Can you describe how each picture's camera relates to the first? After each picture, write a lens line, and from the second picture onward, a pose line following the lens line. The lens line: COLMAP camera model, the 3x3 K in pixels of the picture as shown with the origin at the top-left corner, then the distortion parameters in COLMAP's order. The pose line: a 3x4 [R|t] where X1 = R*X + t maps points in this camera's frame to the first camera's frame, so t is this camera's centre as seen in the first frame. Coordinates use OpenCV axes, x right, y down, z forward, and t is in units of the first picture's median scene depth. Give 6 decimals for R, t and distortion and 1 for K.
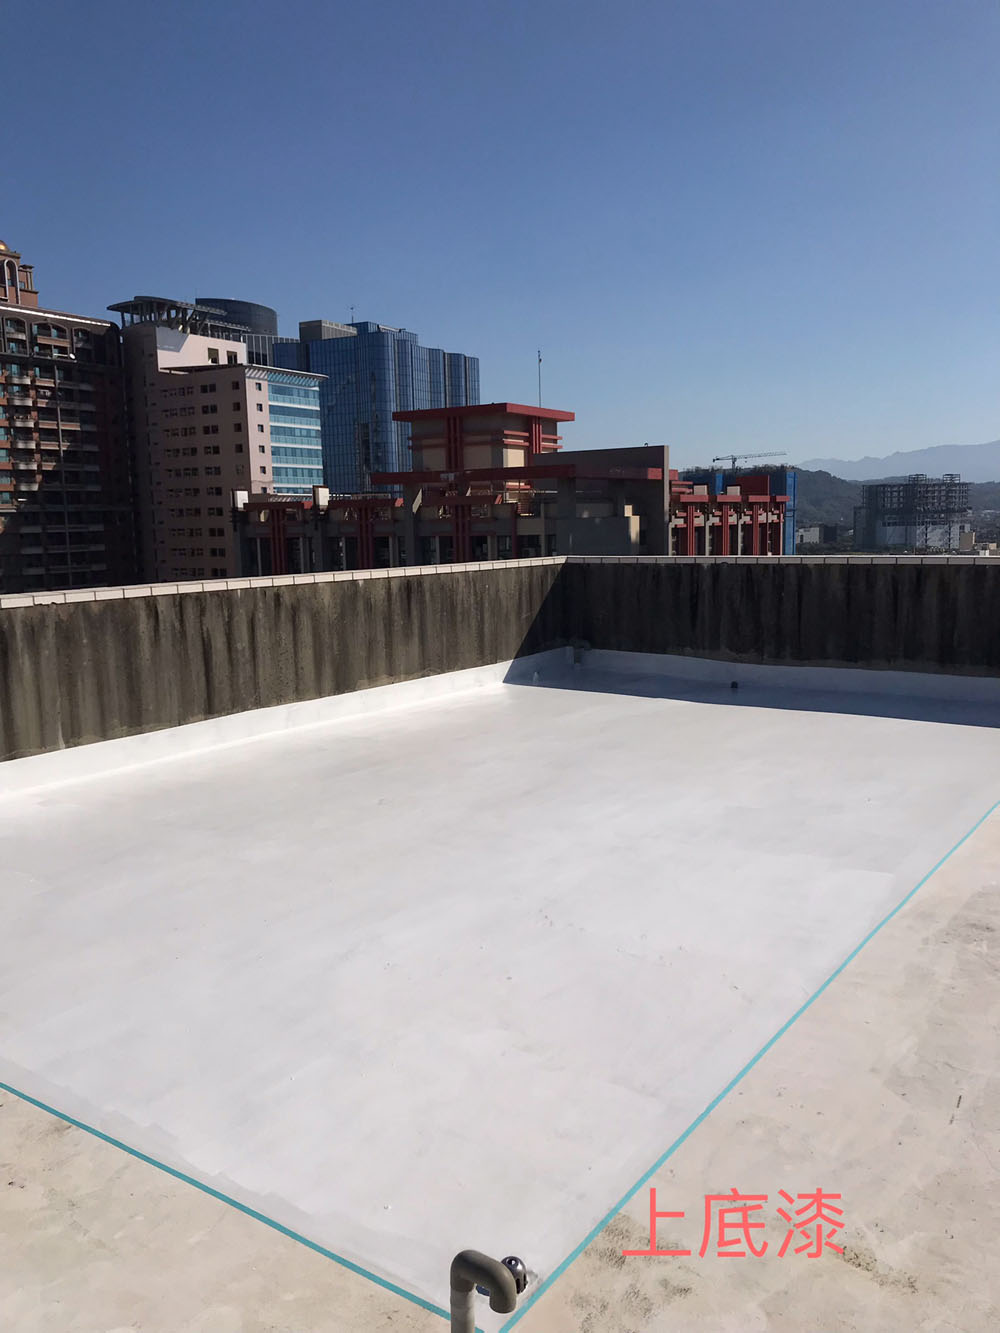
lens RADIAL K [[1089.4, 0, 500.0], [0, 1089.4, 666.5], [0, 0, 1]] dist [0.000265, -0.019831]
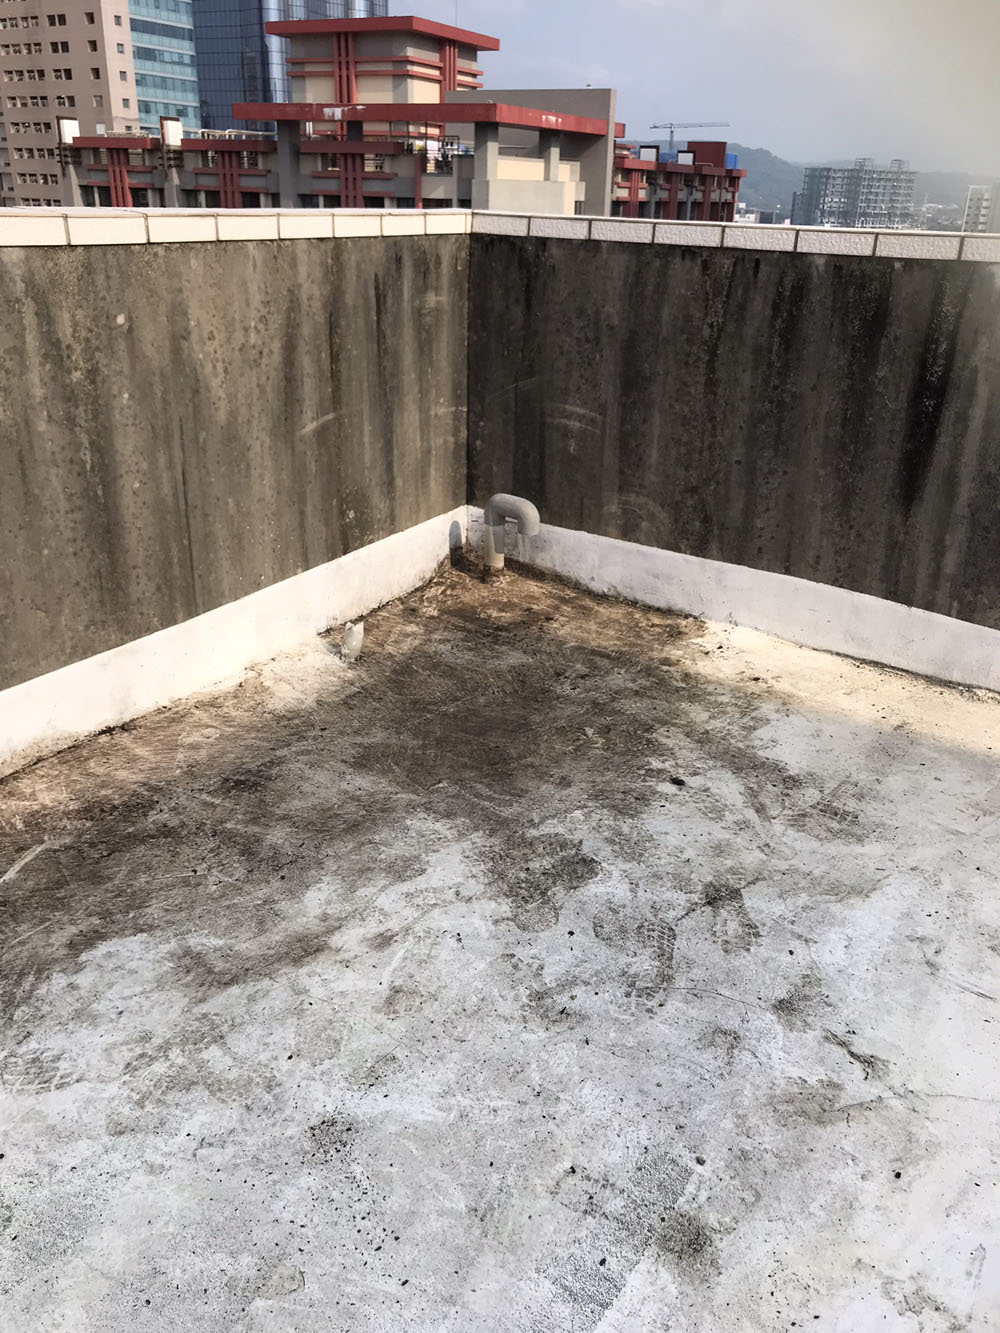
lens RADIAL K [[1089.4, 0, 500.0], [0, 1089.4, 666.5], [0, 0, 1]] dist [0.000265, -0.019831]
pose [[0.996045, 0.018166, 0.086972, 0.052830], [-0.041457, 0.960807, 0.274100, -0.072730], [-0.078584, -0.276621, 0.957761, 0.784209]]
